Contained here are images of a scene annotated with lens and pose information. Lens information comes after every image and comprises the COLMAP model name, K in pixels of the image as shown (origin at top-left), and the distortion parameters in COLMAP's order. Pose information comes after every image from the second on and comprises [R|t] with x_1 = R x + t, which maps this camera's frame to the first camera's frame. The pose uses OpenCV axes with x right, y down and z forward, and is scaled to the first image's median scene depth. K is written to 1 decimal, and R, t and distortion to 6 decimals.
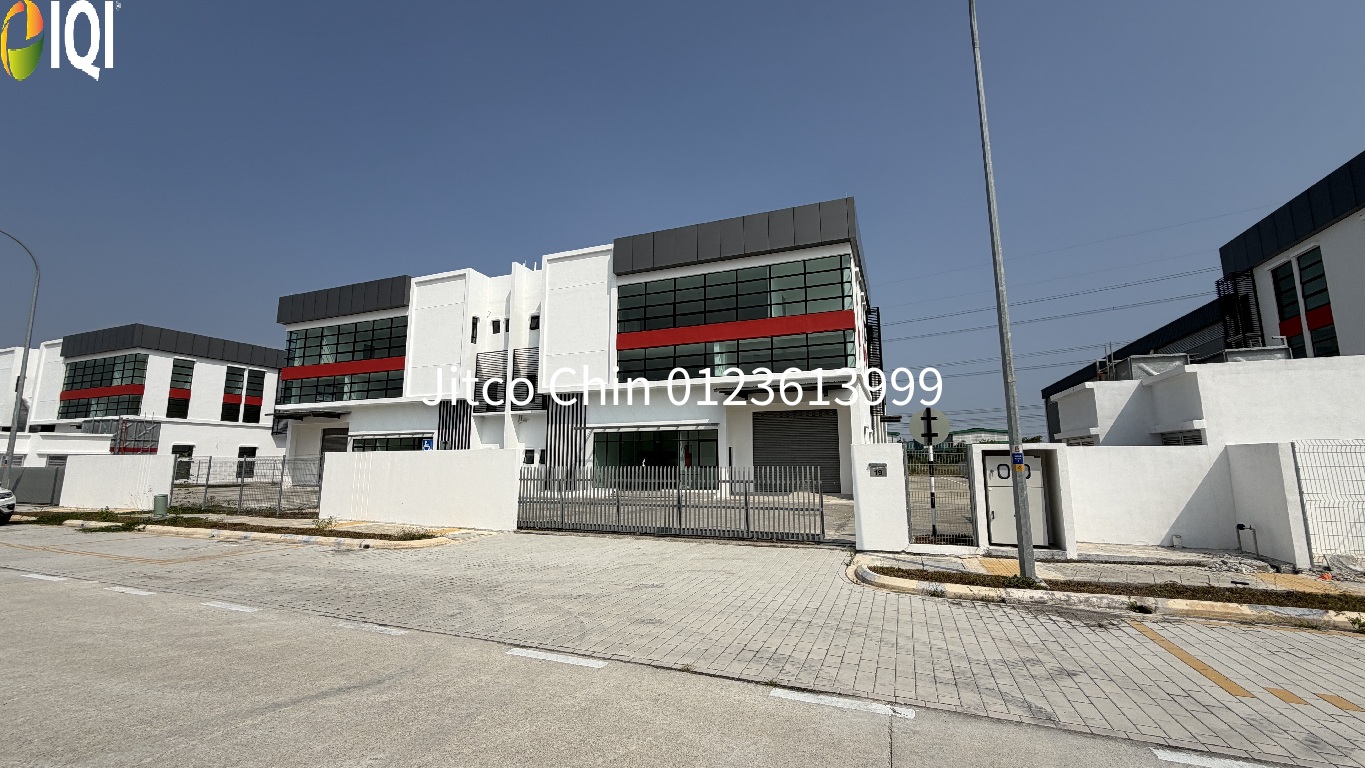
lens RADIAL K [[546.5, 0, 682.5], [0, 546.5, 384.0], [0, 0, 1]] dist [0.000457, 0.000336]
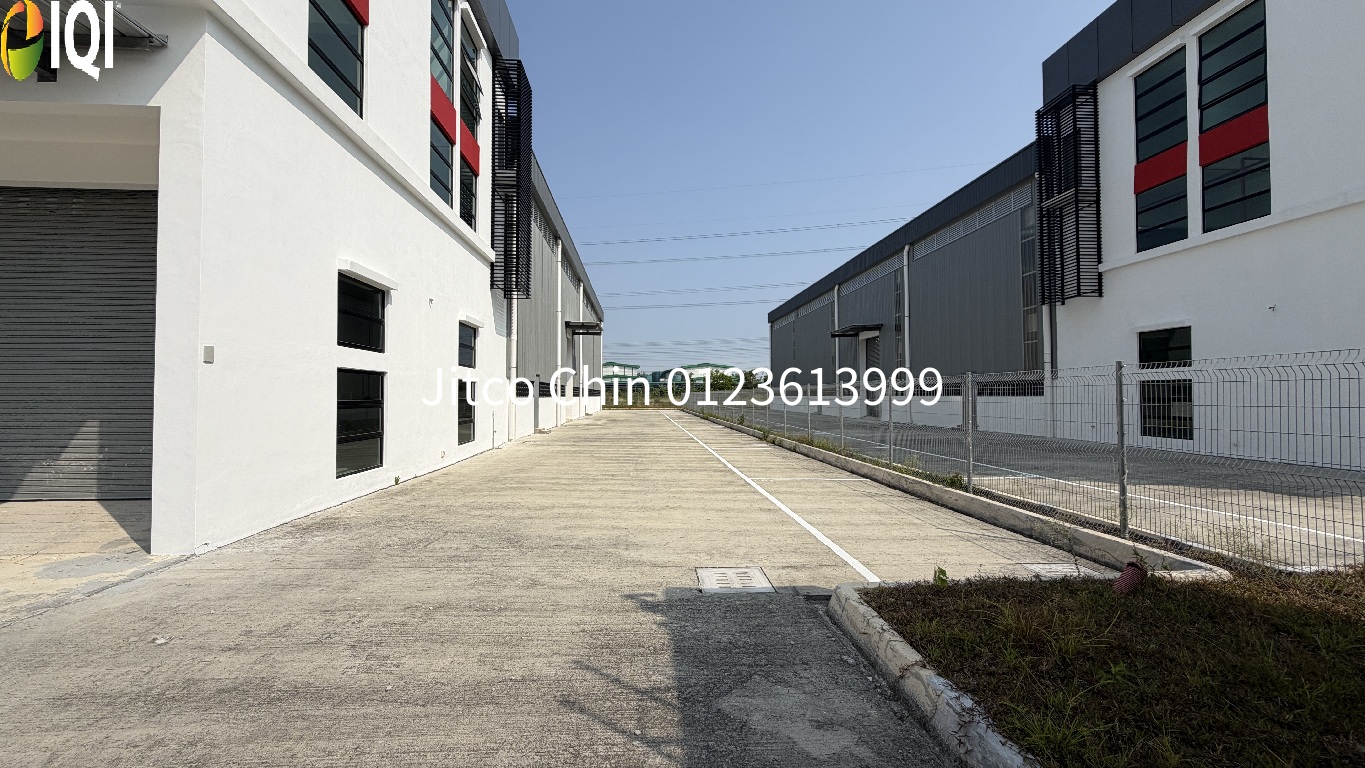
lens RADIAL K [[546.5, 0, 682.5], [0, 546.5, 384.0], [0, 0, 1]] dist [0.000457, 0.000336]
pose [[0.906551, 0.012917, 0.421898, 0.367012], [-0.062694, 0.992565, 0.104324, 0.087498], [-0.417414, -0.121025, 0.900621, 0.602097]]
